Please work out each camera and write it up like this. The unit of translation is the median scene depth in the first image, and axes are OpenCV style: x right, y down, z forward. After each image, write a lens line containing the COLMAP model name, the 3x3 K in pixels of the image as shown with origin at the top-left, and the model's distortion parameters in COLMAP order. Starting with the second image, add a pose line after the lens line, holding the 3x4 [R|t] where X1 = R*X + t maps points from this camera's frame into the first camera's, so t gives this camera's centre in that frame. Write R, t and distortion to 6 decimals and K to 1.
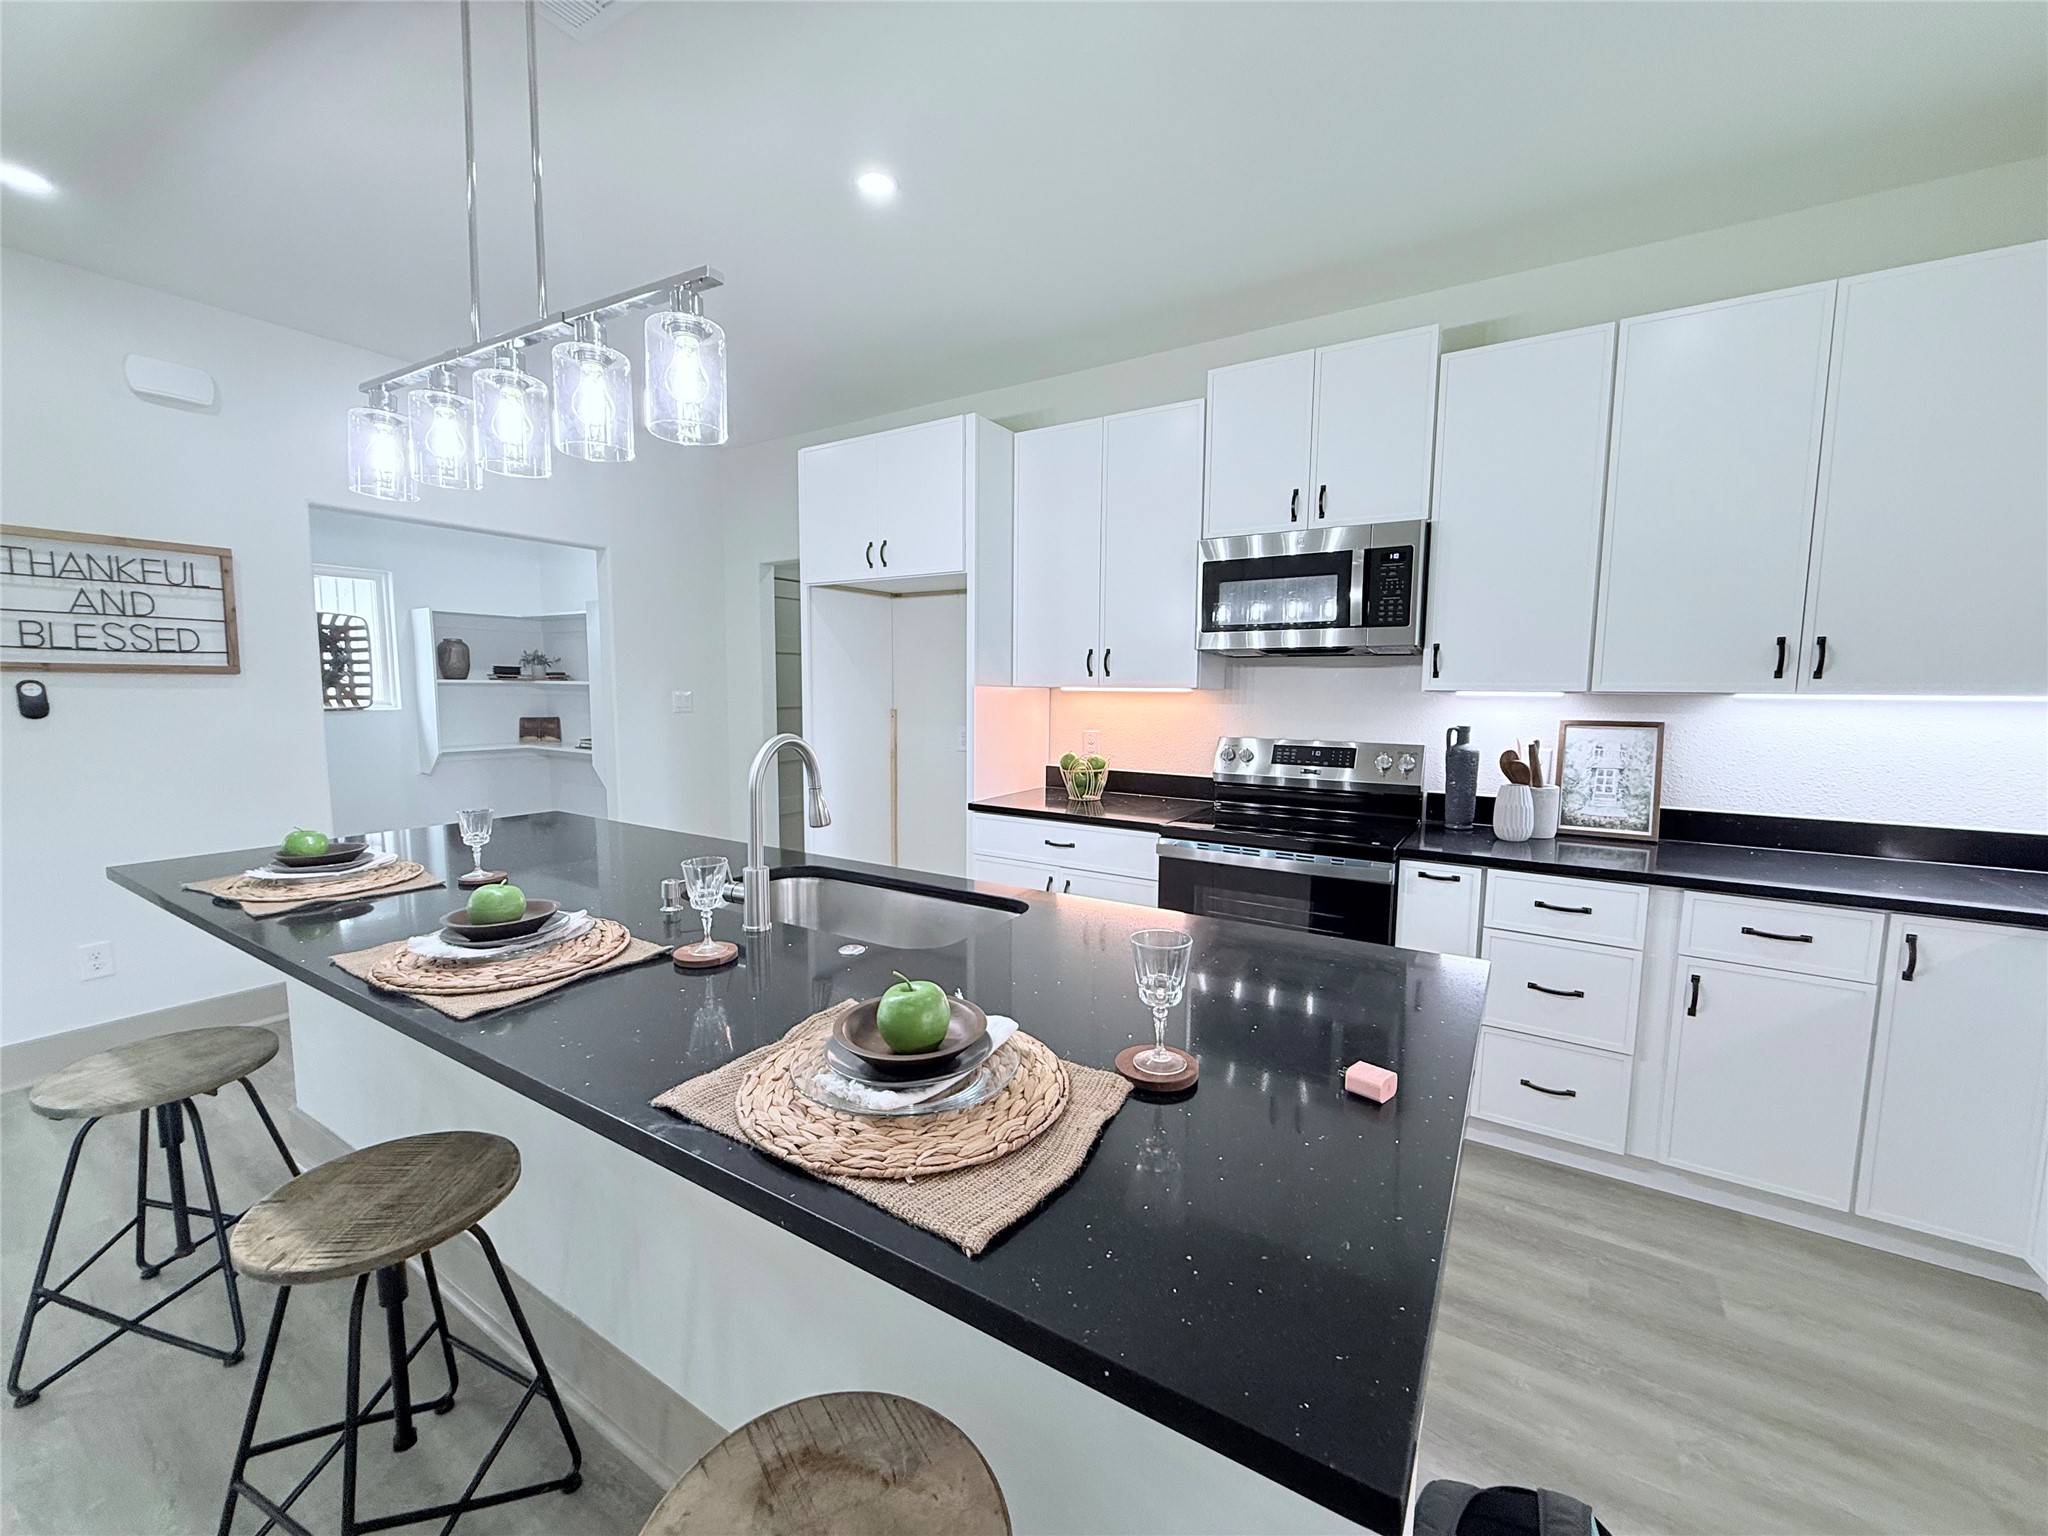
lens RADIAL K [[810.5, 0, 1022.3], [0, 810.5, 774.1], [0, 0, 1]] dist [-0.000646, -0.000076]
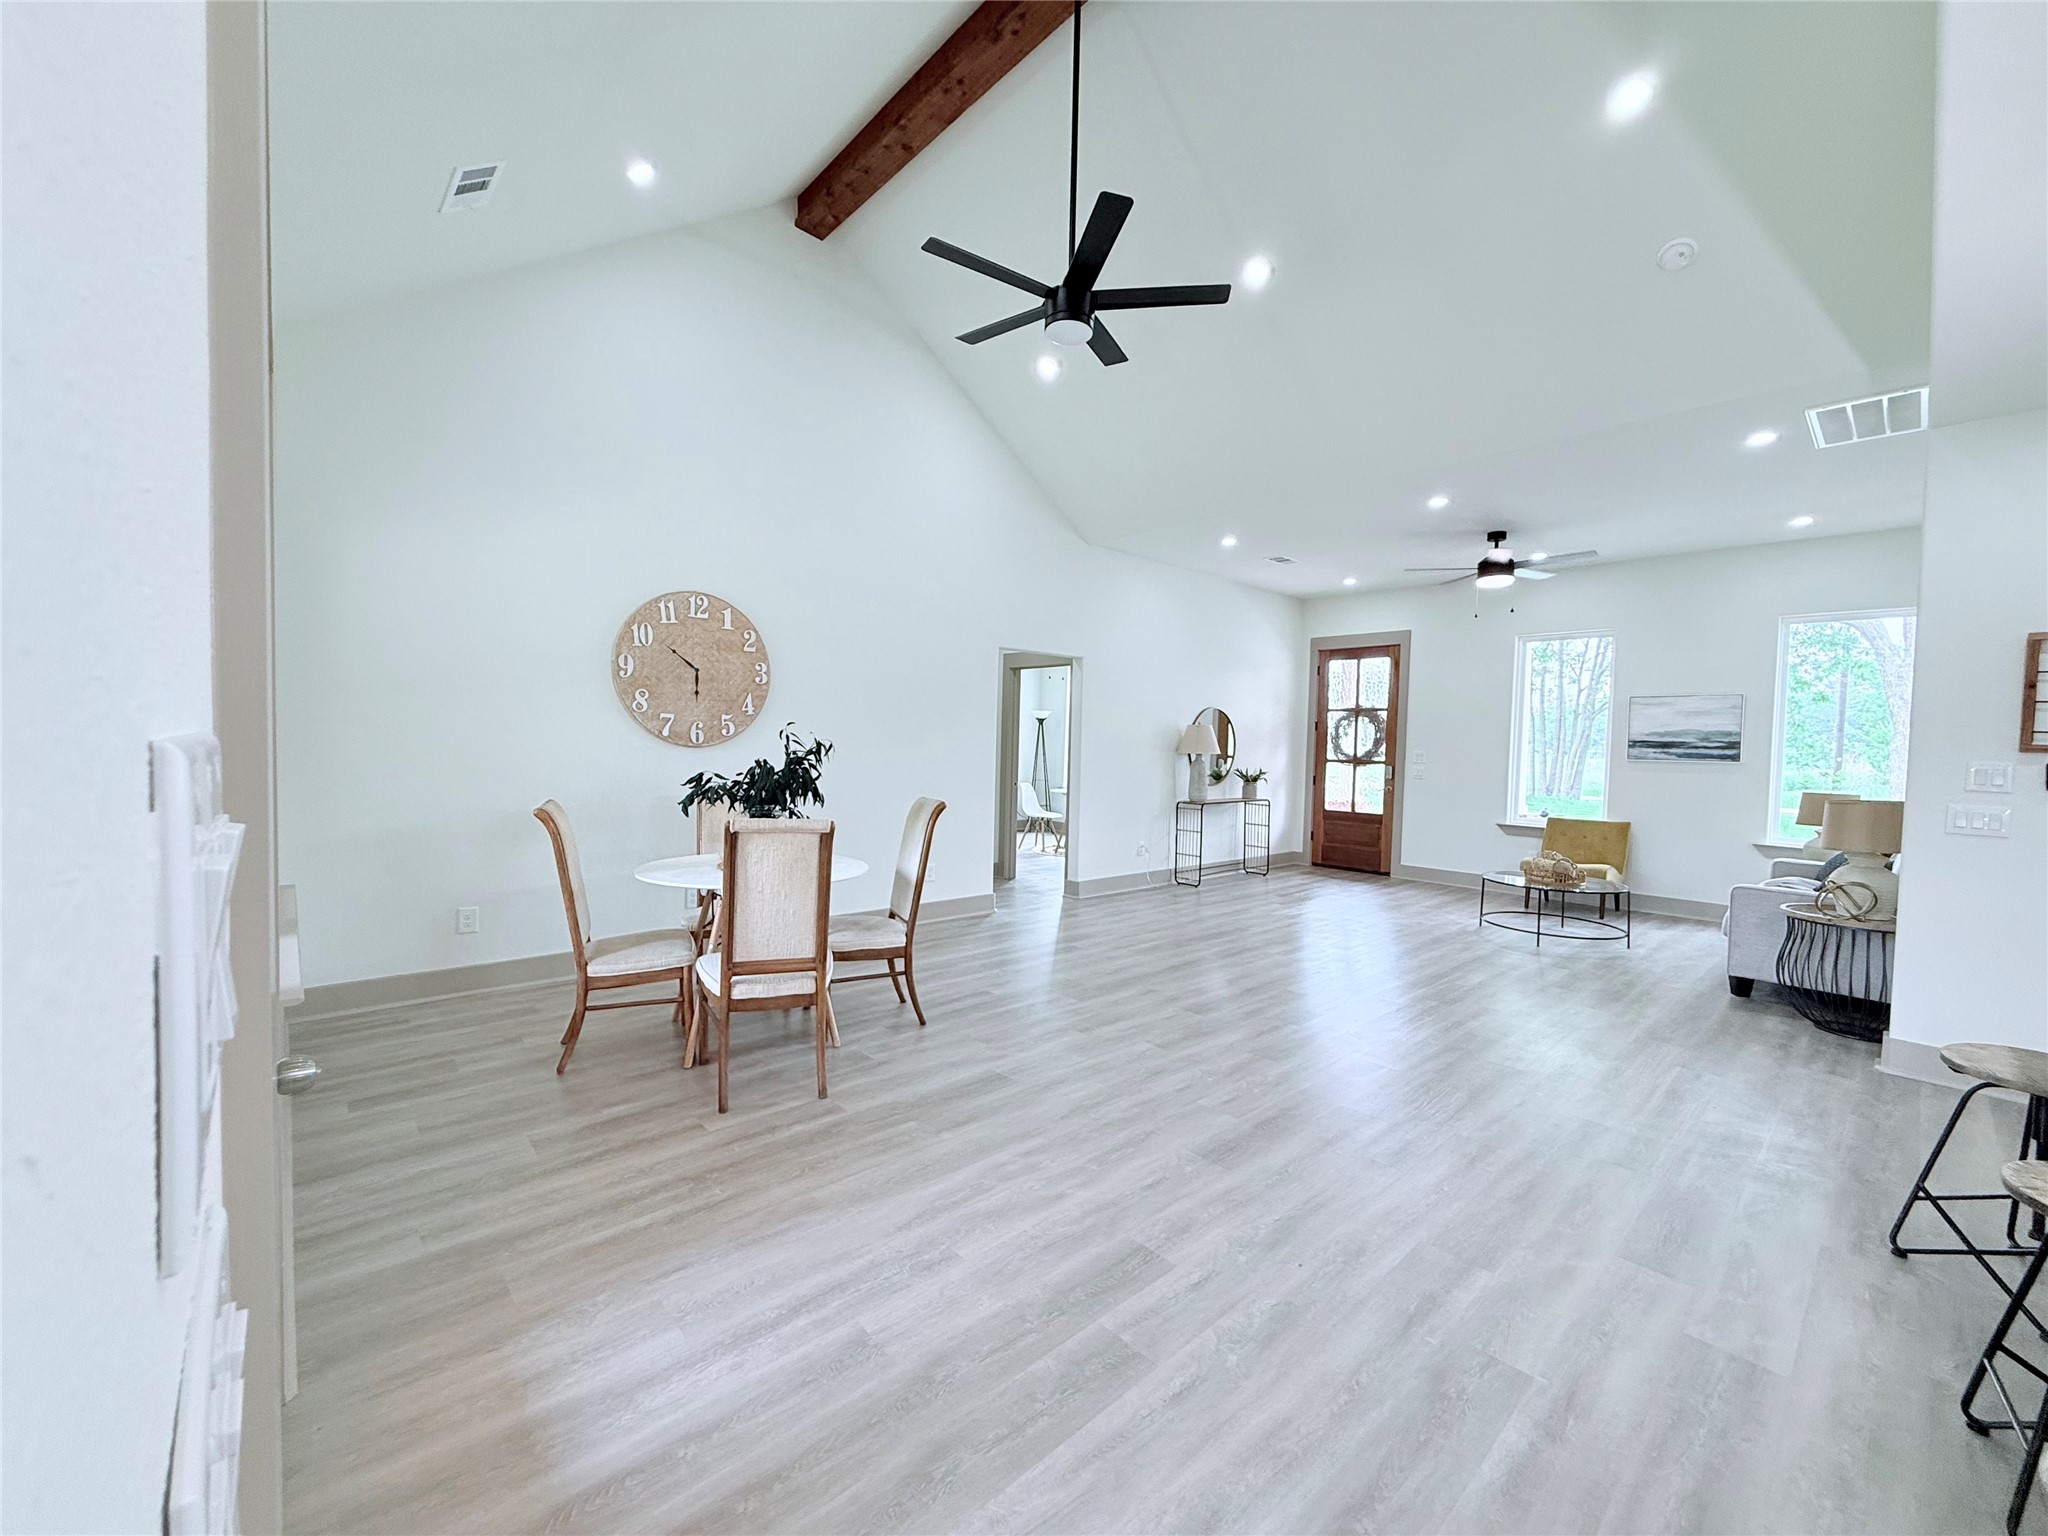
lens RADIAL K [[819.0, 0, 1023.6], [0, 819.0, 772.1], [0, 0, 1]] dist [-0.000318, 0.000383]
pose [[-0.268841, 0.021632, -0.962942, 0.306761], [-0.132360, 0.989433, 0.059180, 0.026914], [0.954047, 0.143365, -0.263138, -0.119146]]
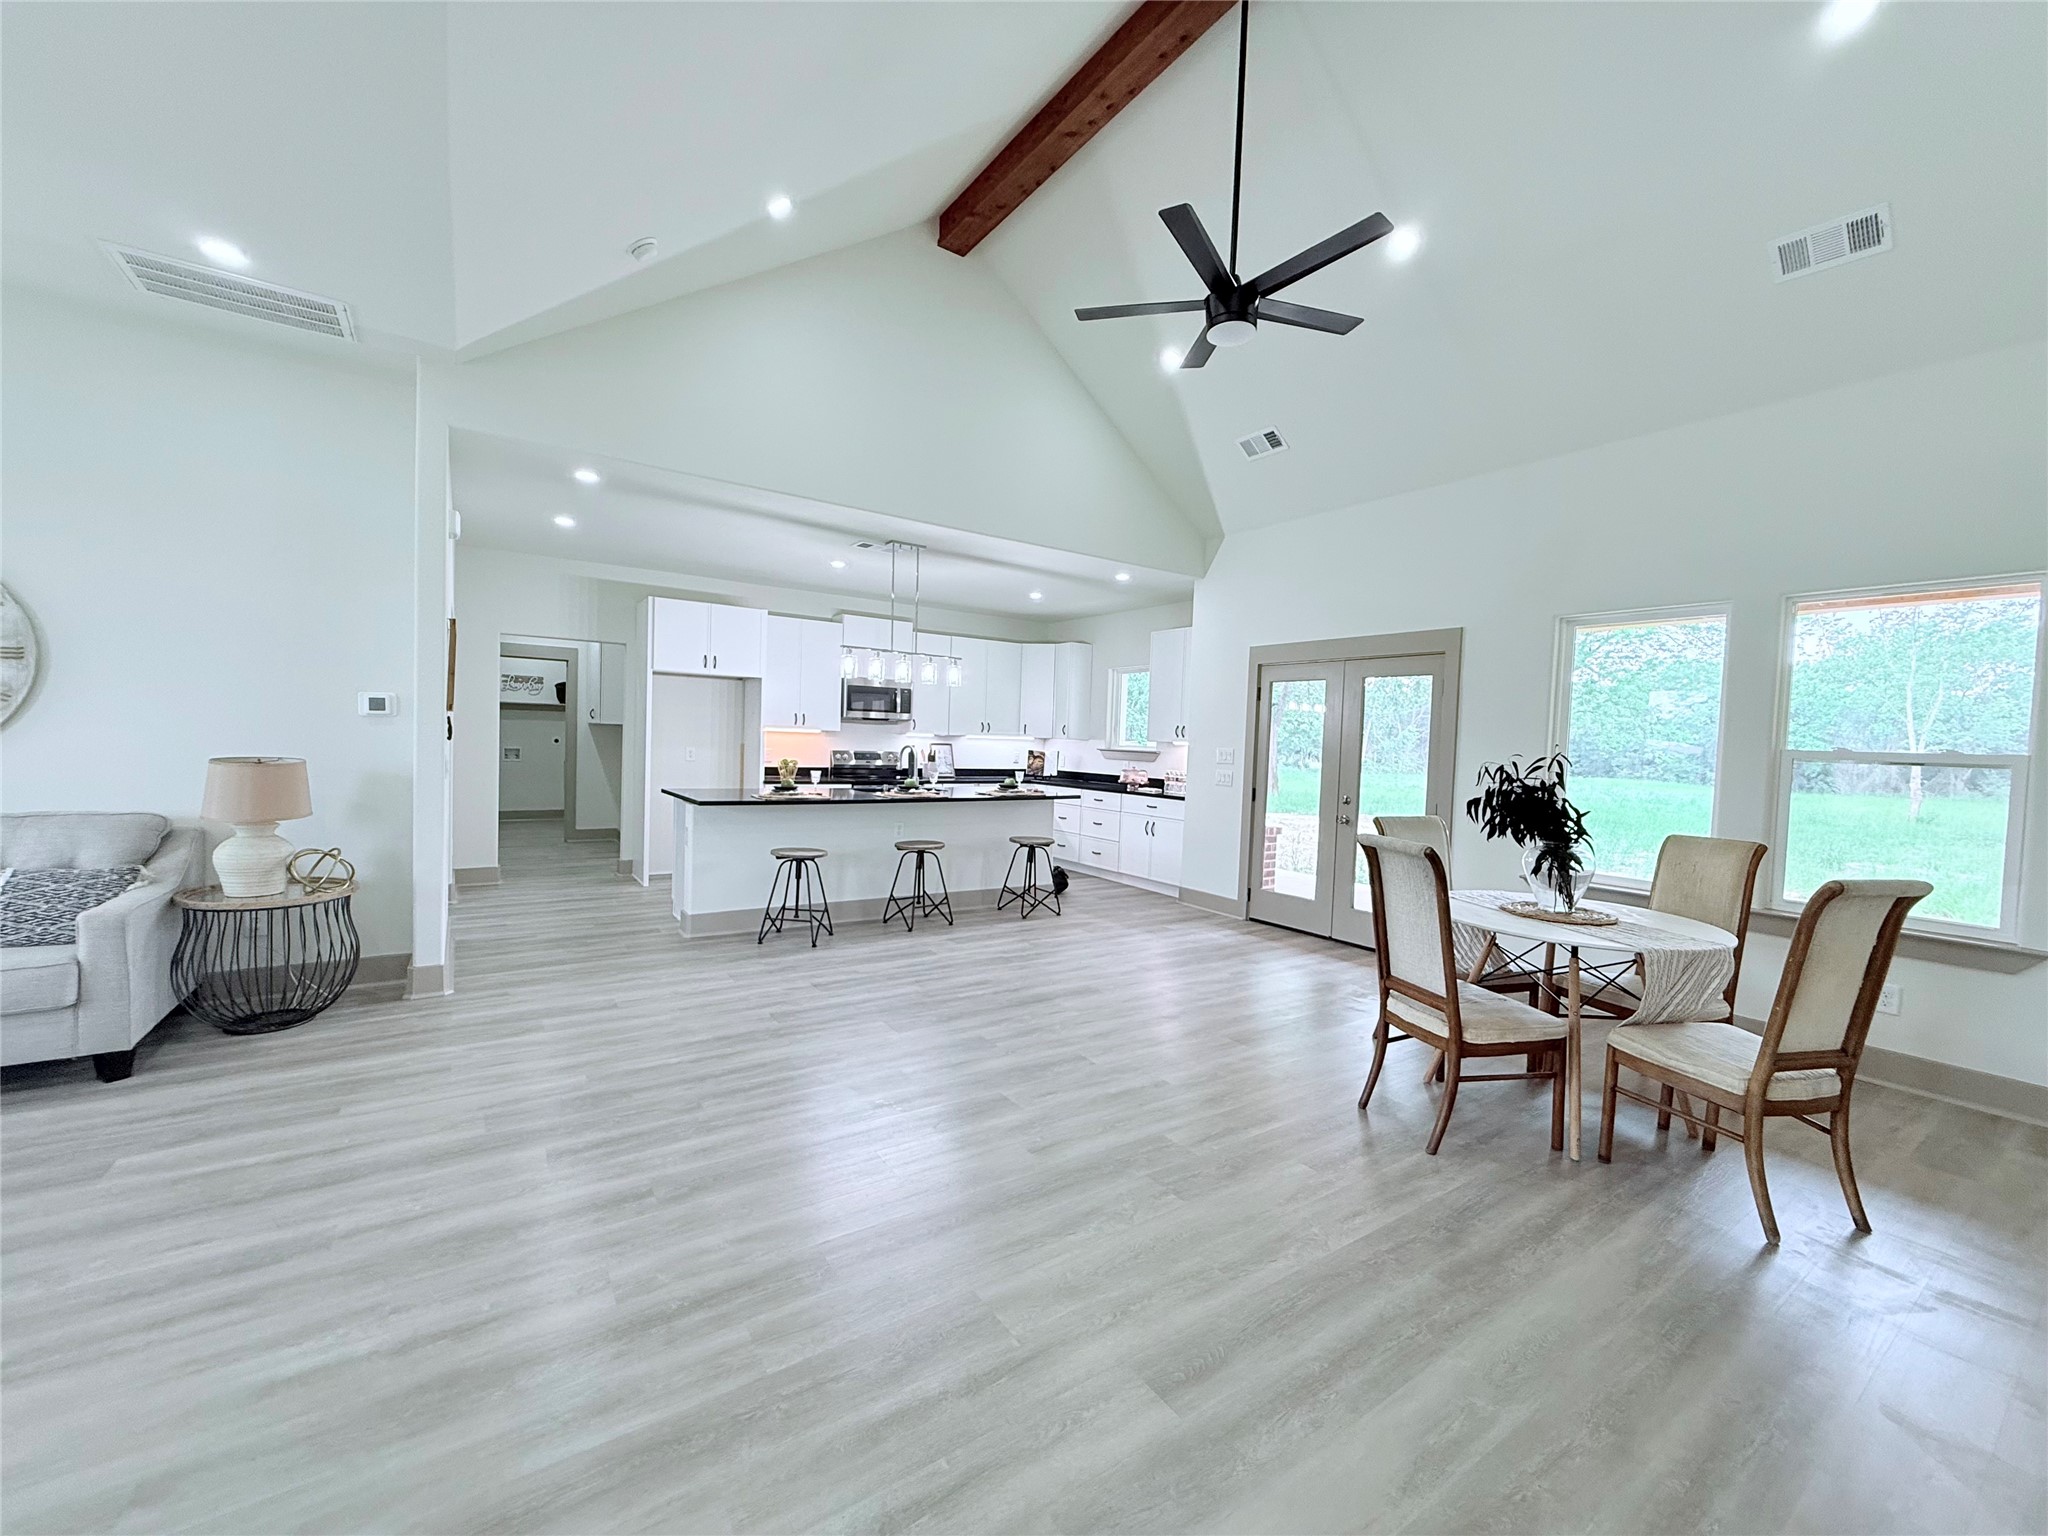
lens RADIAL K [[819.0, 0, 1023.6], [0, 819.0, 772.1], [0, 0, 1]] dist [-0.000318, 0.000383]
pose [[0.397669, -0.030677, 0.917016, -2.044919], [0.069472, 0.997579, 0.003245, 0.060215], [-0.914895, 0.062417, 0.398838, -0.609575]]
